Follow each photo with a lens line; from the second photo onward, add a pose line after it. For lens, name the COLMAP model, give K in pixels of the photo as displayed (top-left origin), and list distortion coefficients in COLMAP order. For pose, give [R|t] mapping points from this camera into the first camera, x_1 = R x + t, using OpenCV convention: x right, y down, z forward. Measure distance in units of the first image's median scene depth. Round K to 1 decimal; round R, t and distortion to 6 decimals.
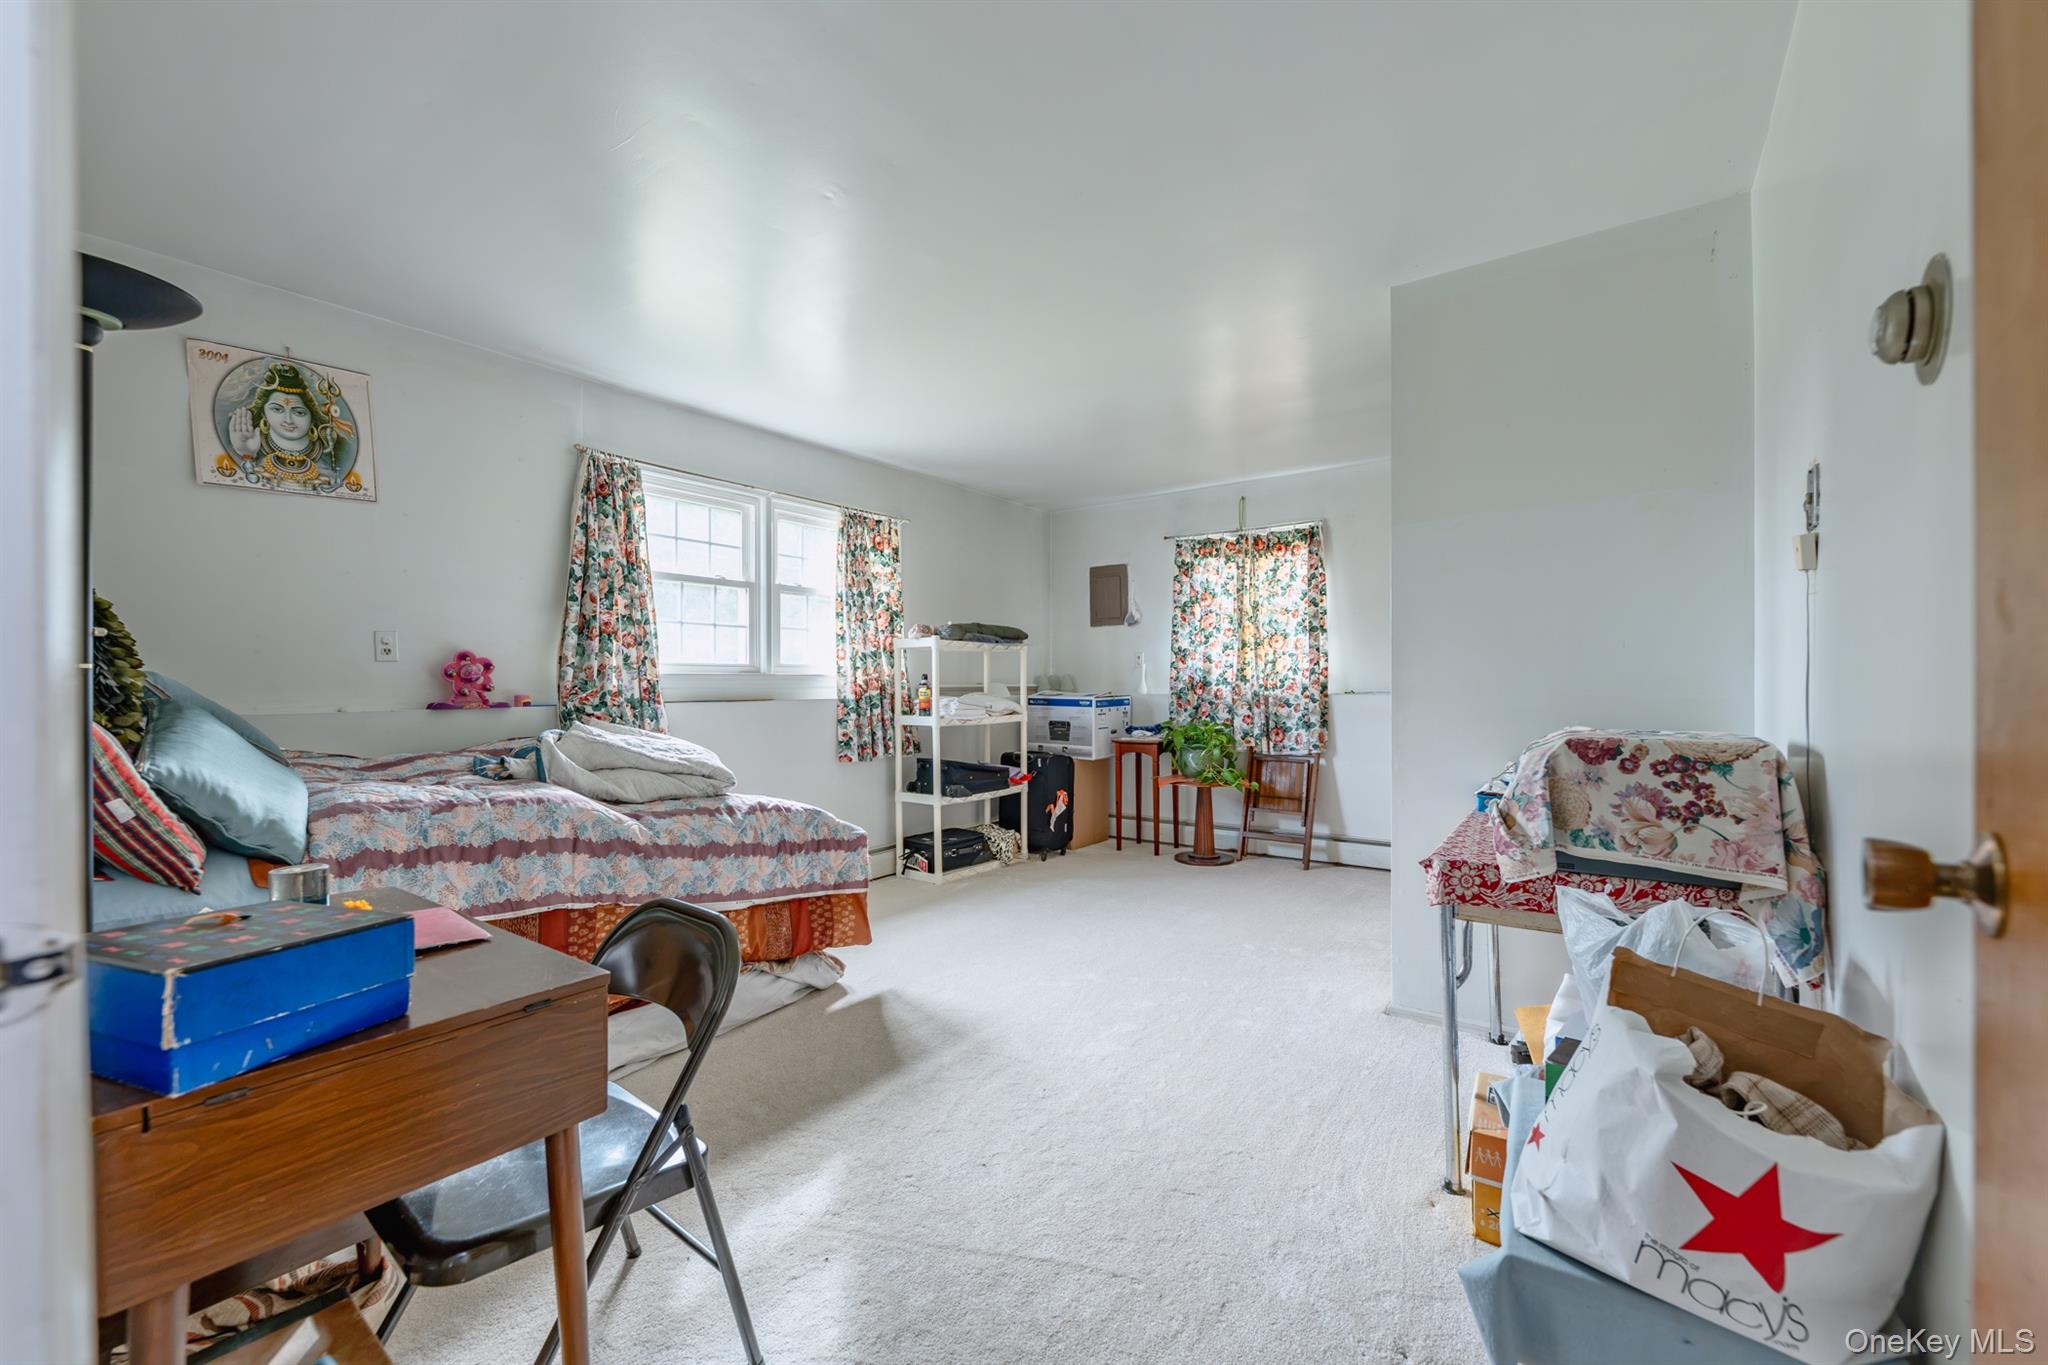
lens RADIAL K [[851.1, 0, 1026.8], [0, 851.1, 676.6], [0, 0, 1]] dist [0.007256, -0.001374]
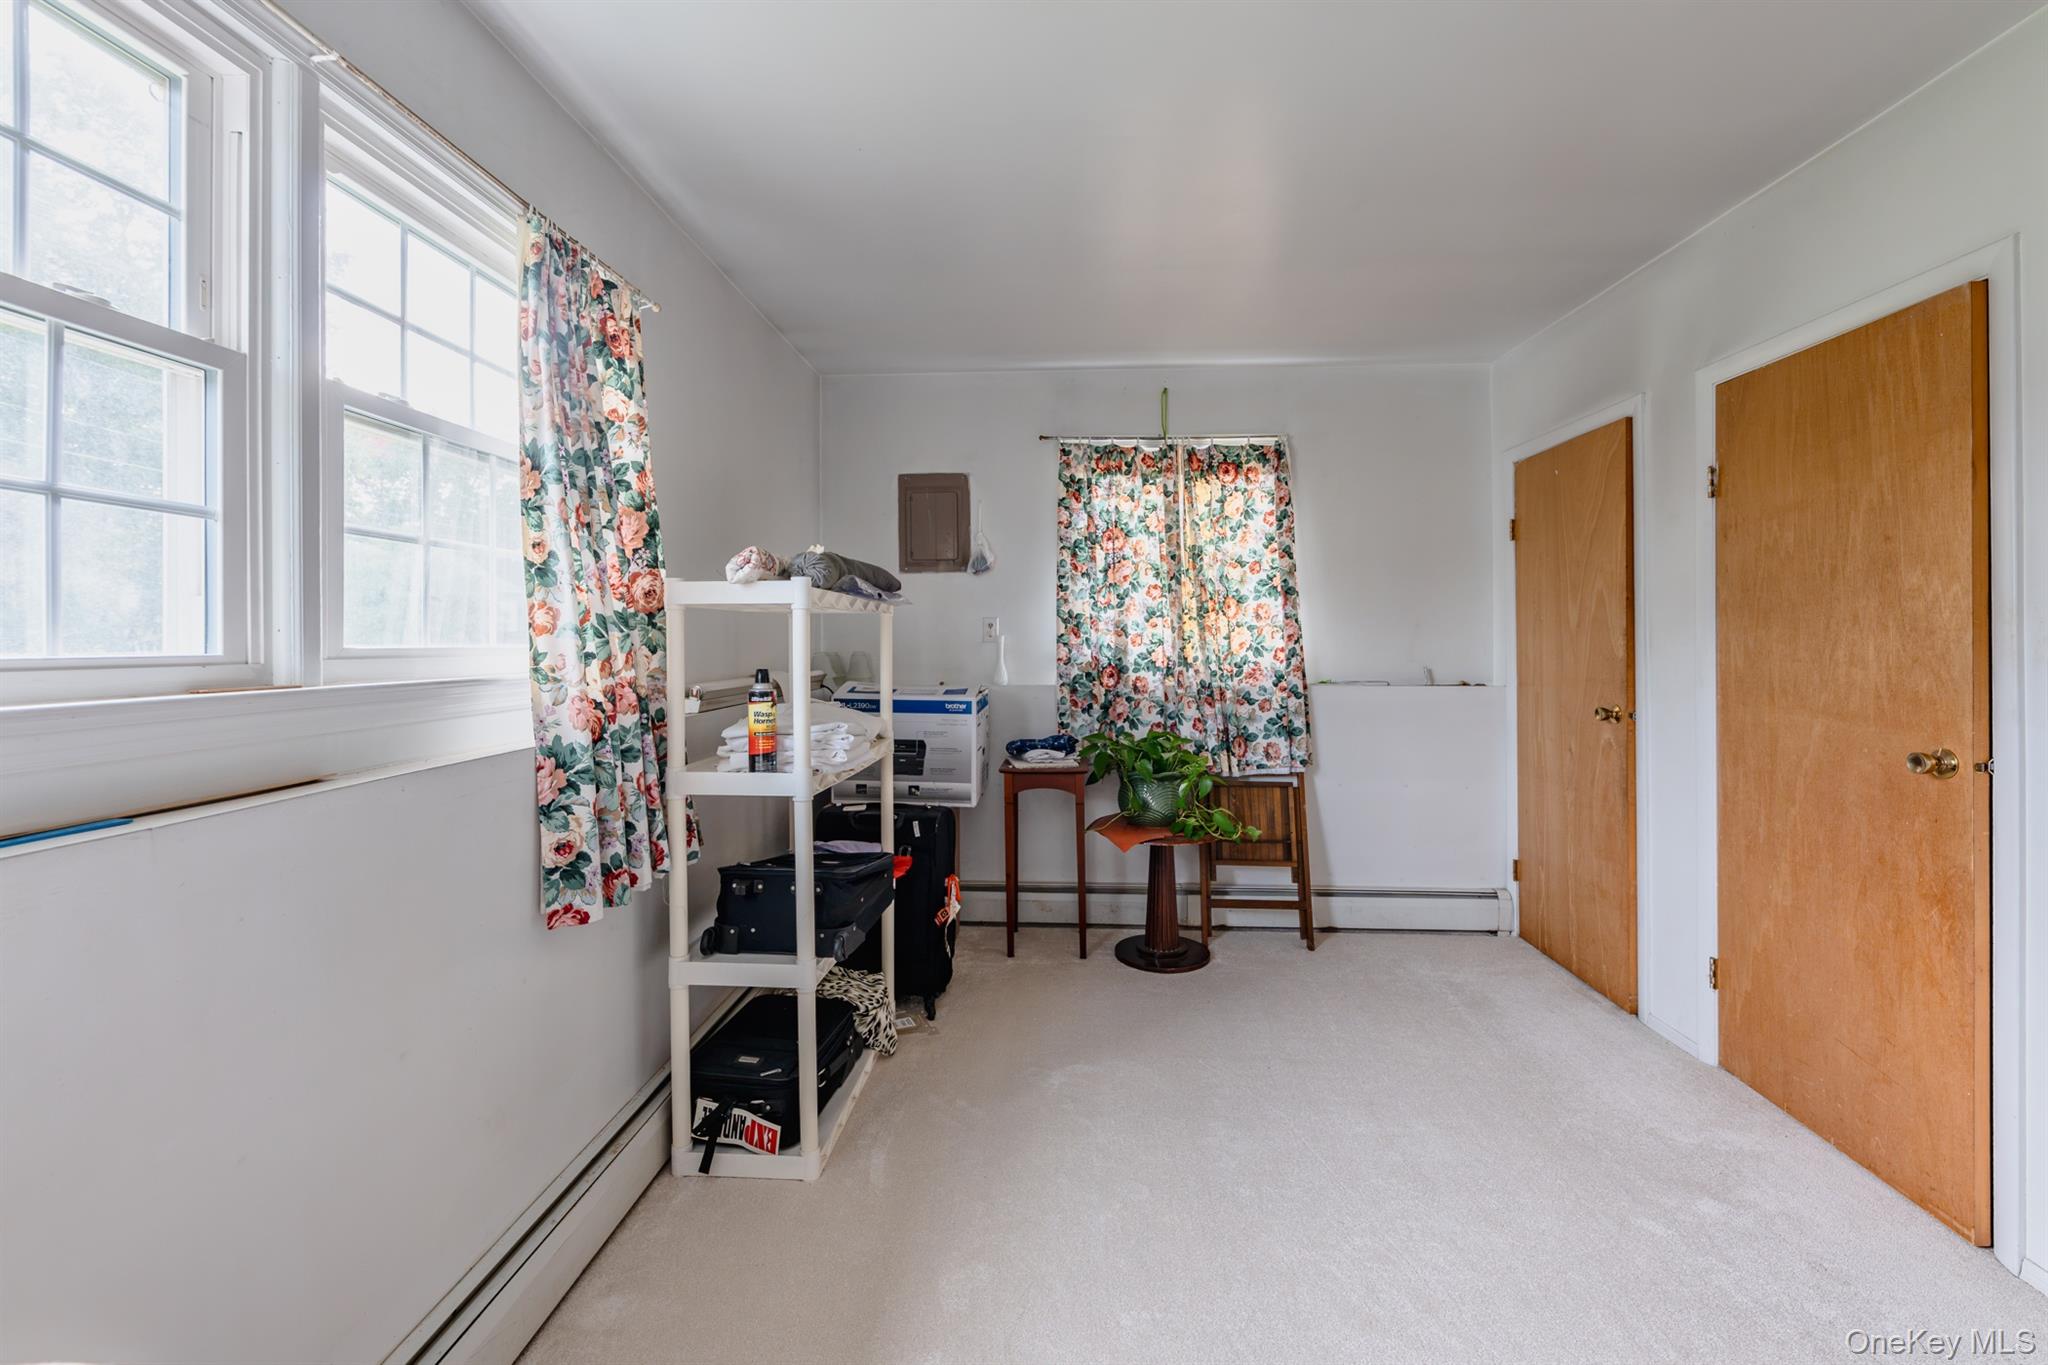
lens RADIAL K [[851.1, 0, 1016.1], [0, 851.1, 636.8], [0, 0, 1]] dist [0.007256, -0.001374]
pose [[0.835413, 0.004366, 0.549606, -0.223446], [-0.008261, 0.999955, 0.004615, -0.019684], [-0.549561, -0.008396, 0.835412, 0.536185]]
